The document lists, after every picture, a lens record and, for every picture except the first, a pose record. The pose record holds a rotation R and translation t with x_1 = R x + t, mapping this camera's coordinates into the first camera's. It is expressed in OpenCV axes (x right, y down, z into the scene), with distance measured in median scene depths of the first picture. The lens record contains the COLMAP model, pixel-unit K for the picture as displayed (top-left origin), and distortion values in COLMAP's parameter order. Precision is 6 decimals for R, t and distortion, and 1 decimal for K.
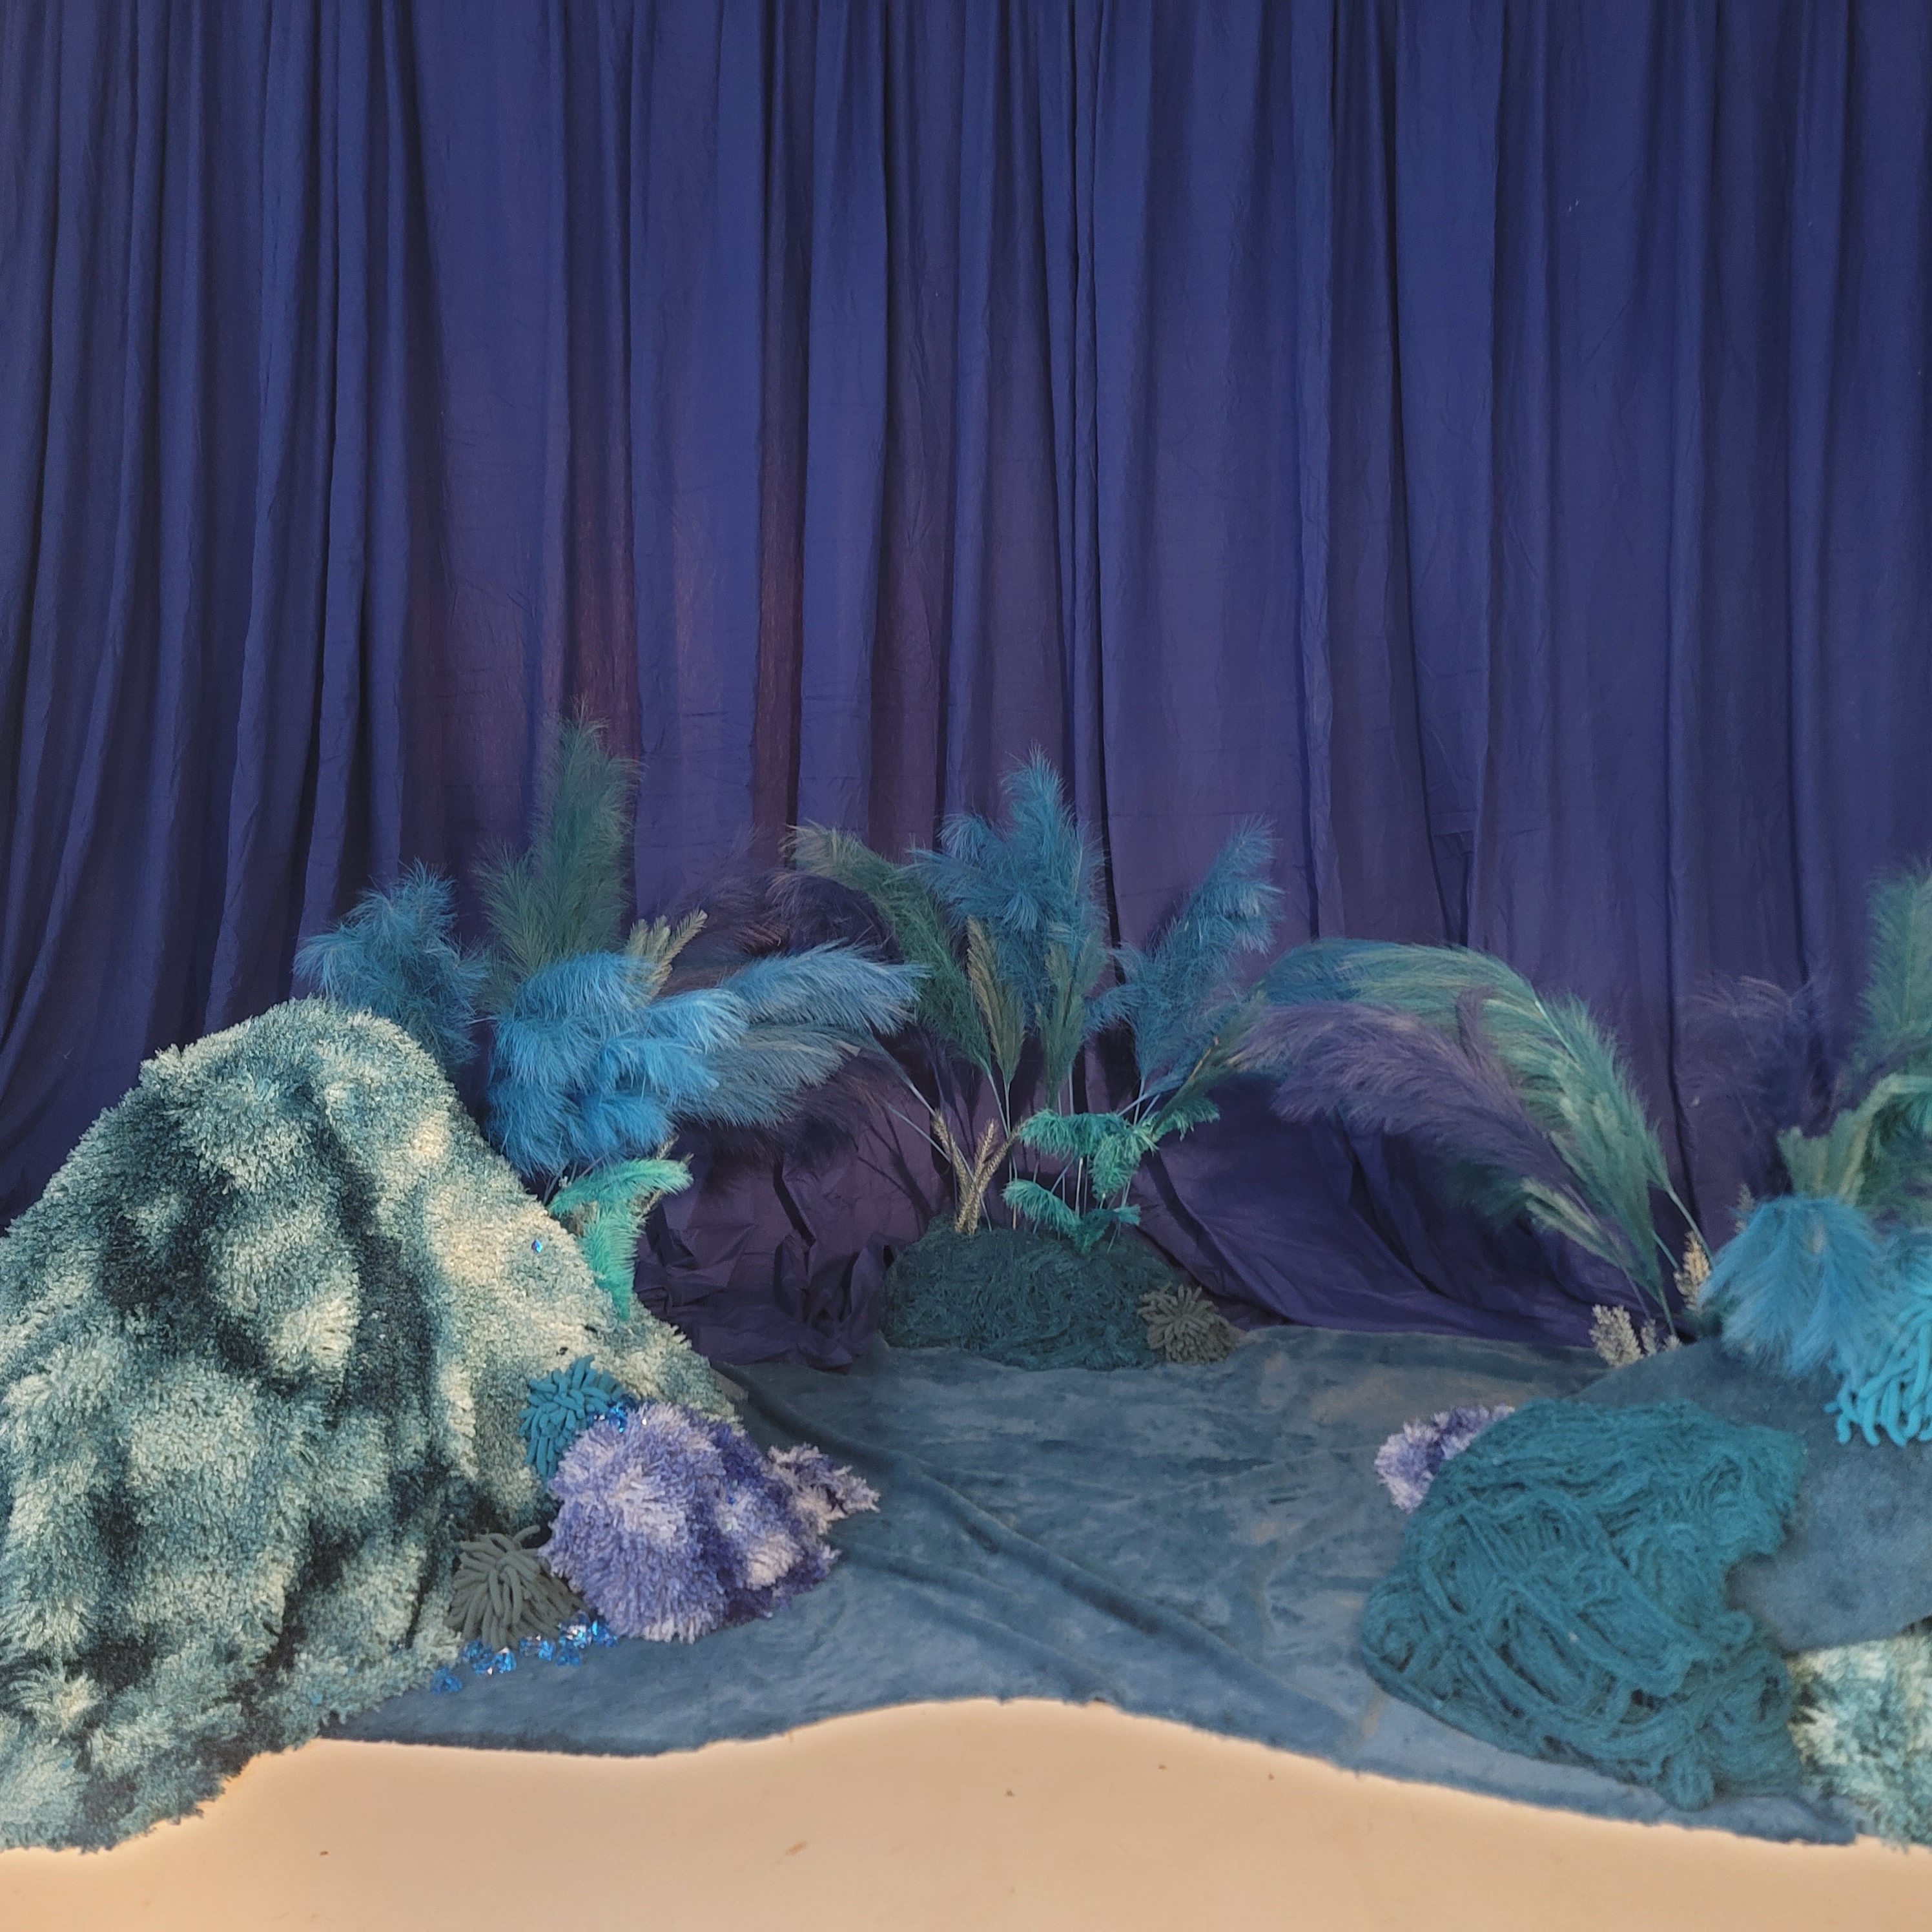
lens RADIAL K [[1834.2, 0, 966.0], [0, 1834.2, 966.0], [0, 0, 1]] dist [0.111249, -0.080877]
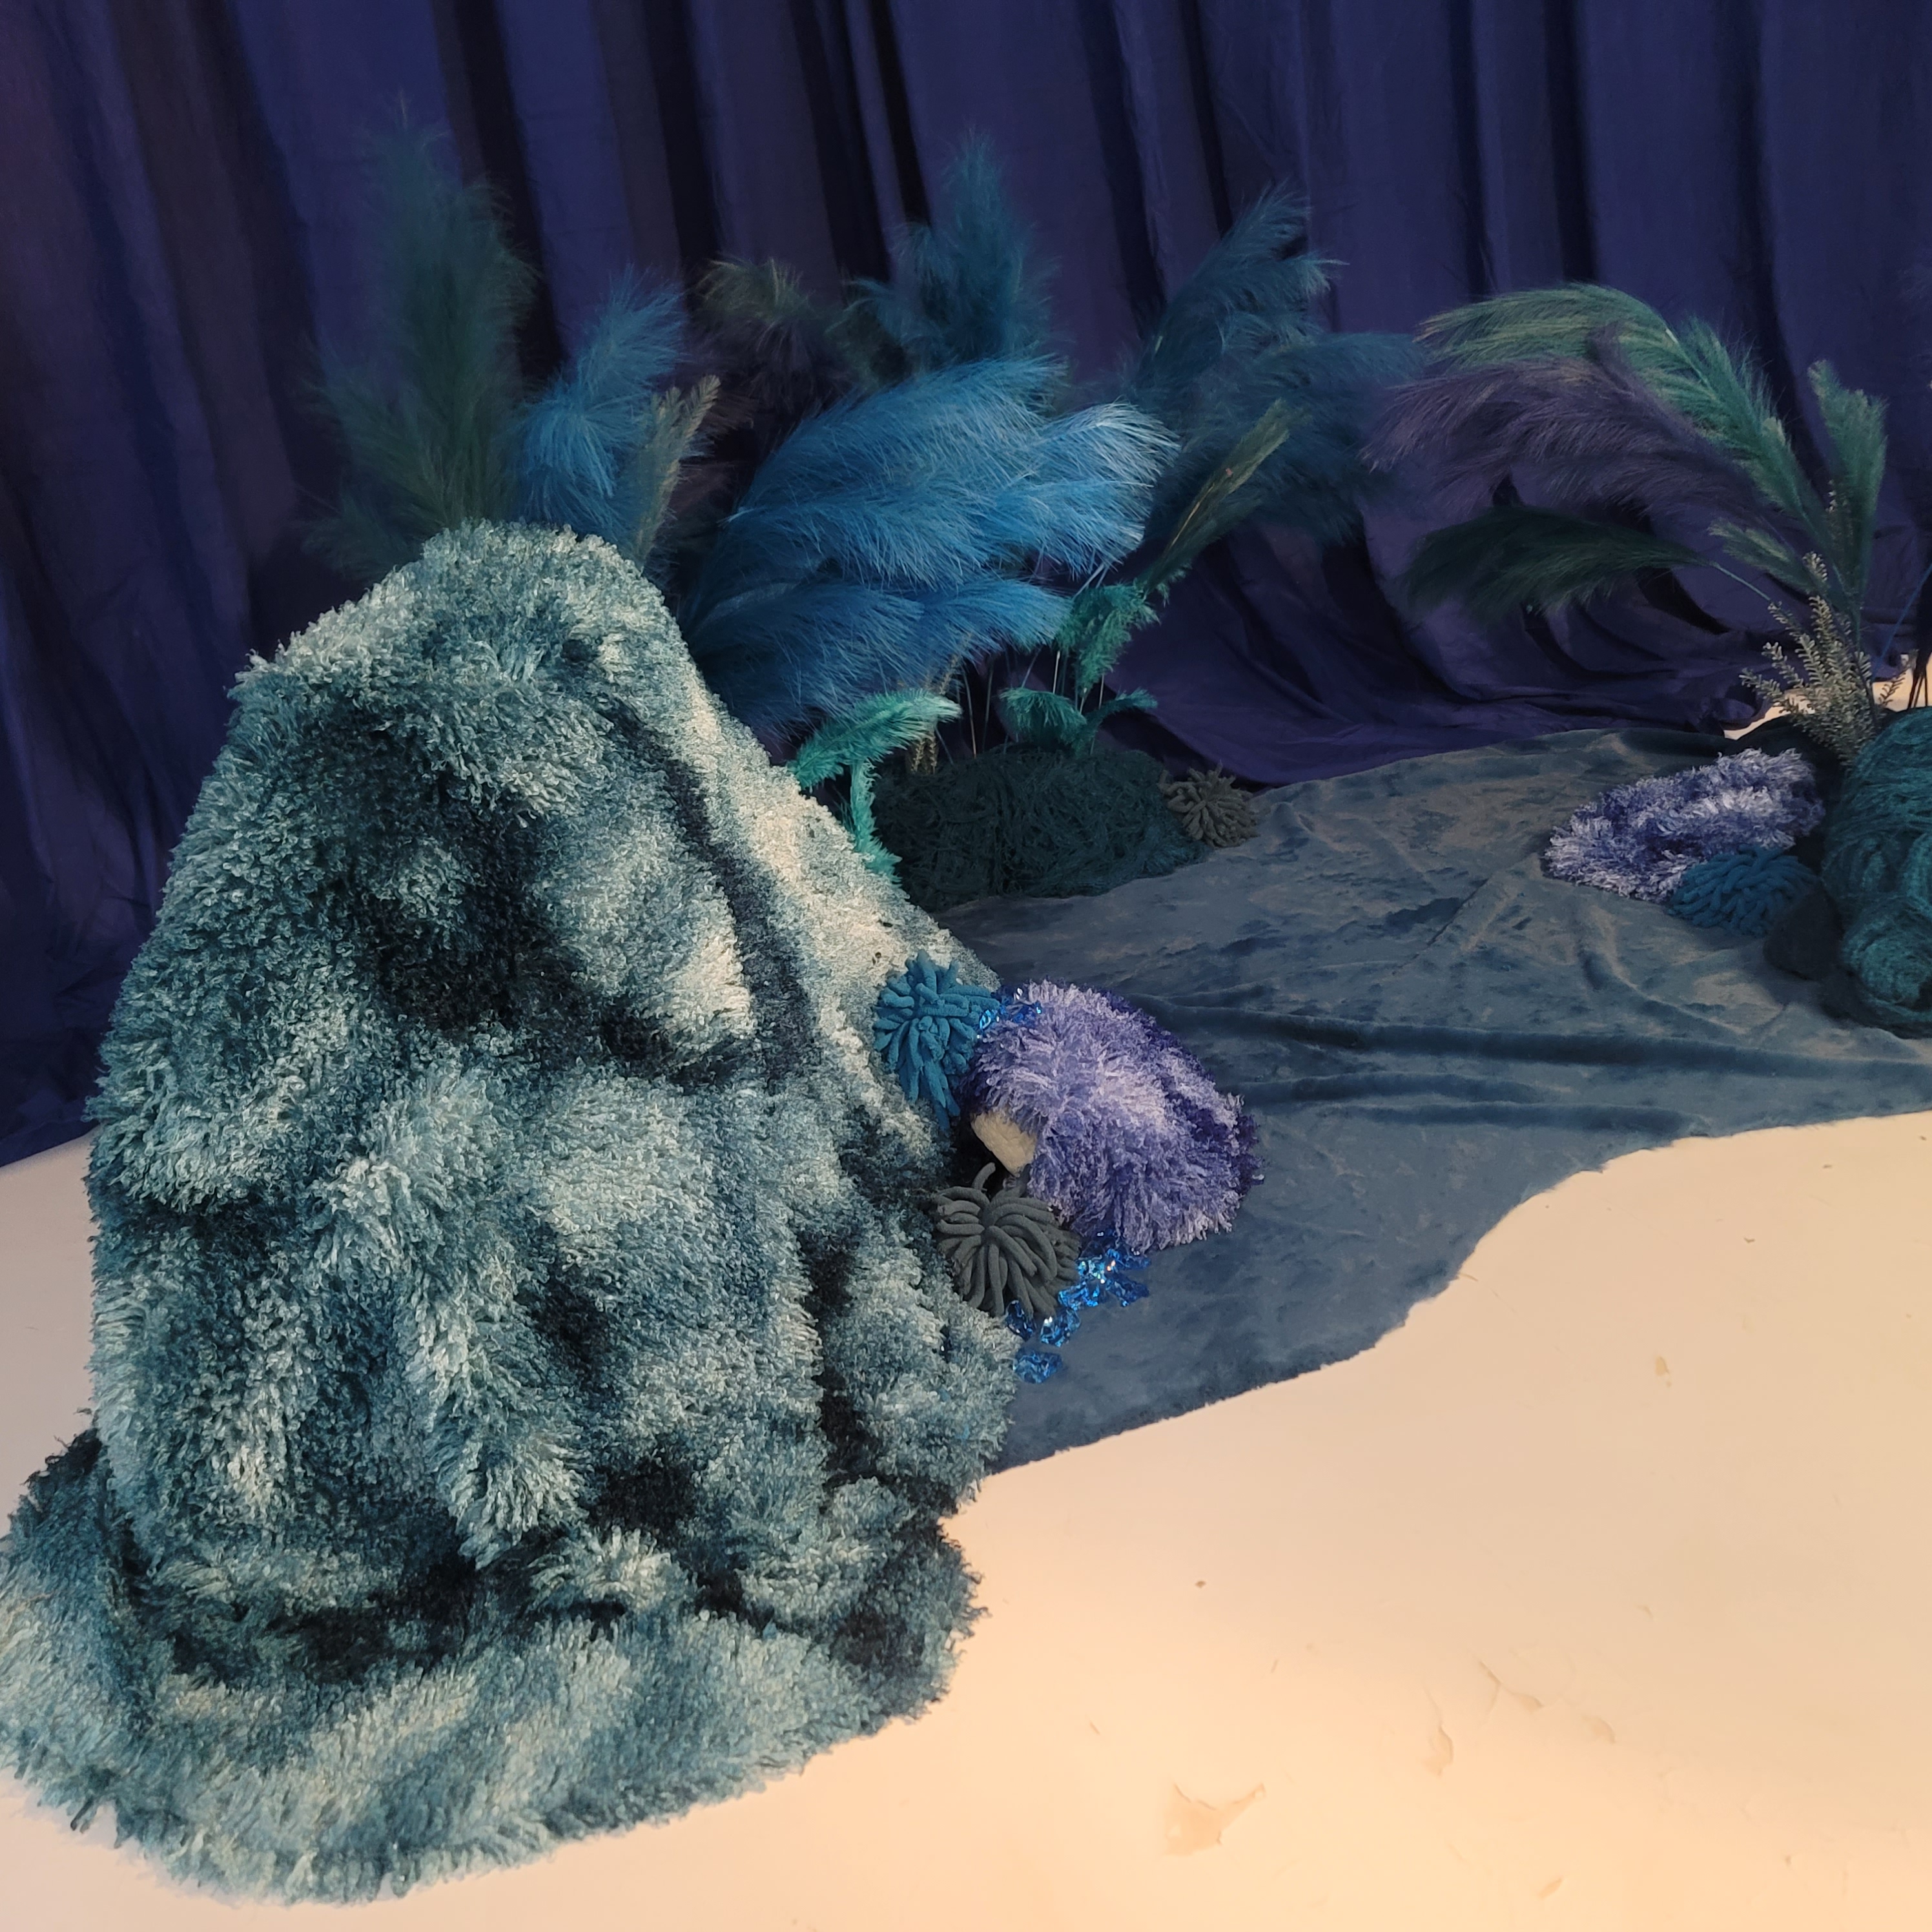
lens RADIAL K [[1834.2, 0, 966.0], [0, 1834.2, 966.0], [0, 0, 1]] dist [0.111249, -0.080877]
pose [[0.877688, -0.262728, 0.400795, -0.534101], [0.171418, 0.953109, 0.249397, 0.034388], [-0.447525, -0.150189, 0.881569, 0.359933]]
